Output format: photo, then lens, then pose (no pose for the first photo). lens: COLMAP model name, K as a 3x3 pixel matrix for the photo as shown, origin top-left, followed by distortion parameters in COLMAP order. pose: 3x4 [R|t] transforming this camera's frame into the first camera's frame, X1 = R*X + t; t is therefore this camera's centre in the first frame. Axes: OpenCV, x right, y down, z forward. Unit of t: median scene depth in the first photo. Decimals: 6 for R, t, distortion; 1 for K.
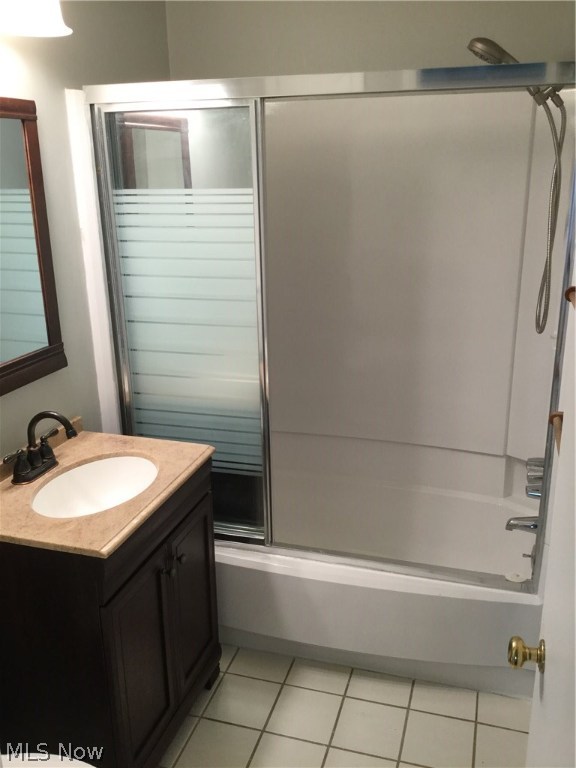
lens RADIAL K [[688.8, 0, 286.1], [0, 688.8, 385.9], [0, 0, 1]] dist [0.134171, -0.260939]
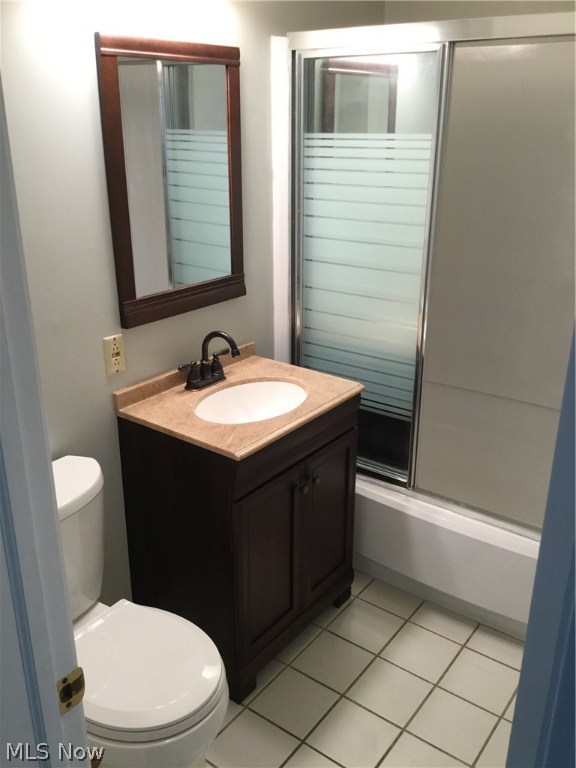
lens RADIAL K [[692.5, 0, 288.4], [0, 692.5, 382.9], [0, 0, 1]] dist [0.142912, -0.240433]
pose [[0.941002, 0.140359, -0.307920, 0.110447], [-0.120641, 0.989282, 0.082265, 0.010939], [0.316167, -0.040264, 0.947849, -0.040439]]
